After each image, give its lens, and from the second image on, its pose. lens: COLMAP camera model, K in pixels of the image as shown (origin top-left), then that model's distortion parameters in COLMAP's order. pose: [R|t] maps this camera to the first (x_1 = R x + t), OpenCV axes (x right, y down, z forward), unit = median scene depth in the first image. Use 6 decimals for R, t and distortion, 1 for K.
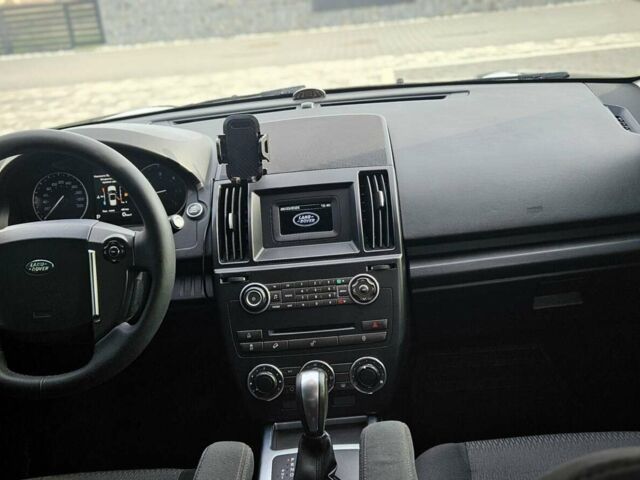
lens RADIAL K [[702.8, 0, 333.4], [0, 702.8, 238.6], [0, 0, 1]] dist [0.051531, 0.000000]
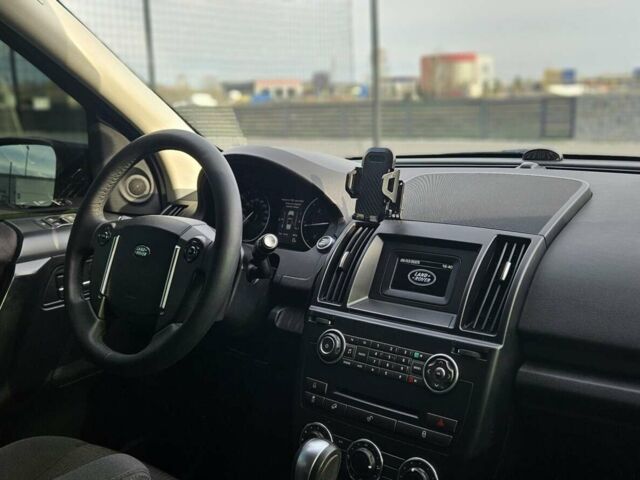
lens RADIAL K [[702.8, 0, 315.7], [0, 702.8, 240.3], [0, 0, 1]] dist [0.051531, 0.000000]
pose [[0.782352, 0.190903, -0.592858, 0.362660], [-0.264748, 0.963524, -0.039109, -0.003881], [0.563767, 0.187555, 0.804357, 0.247512]]
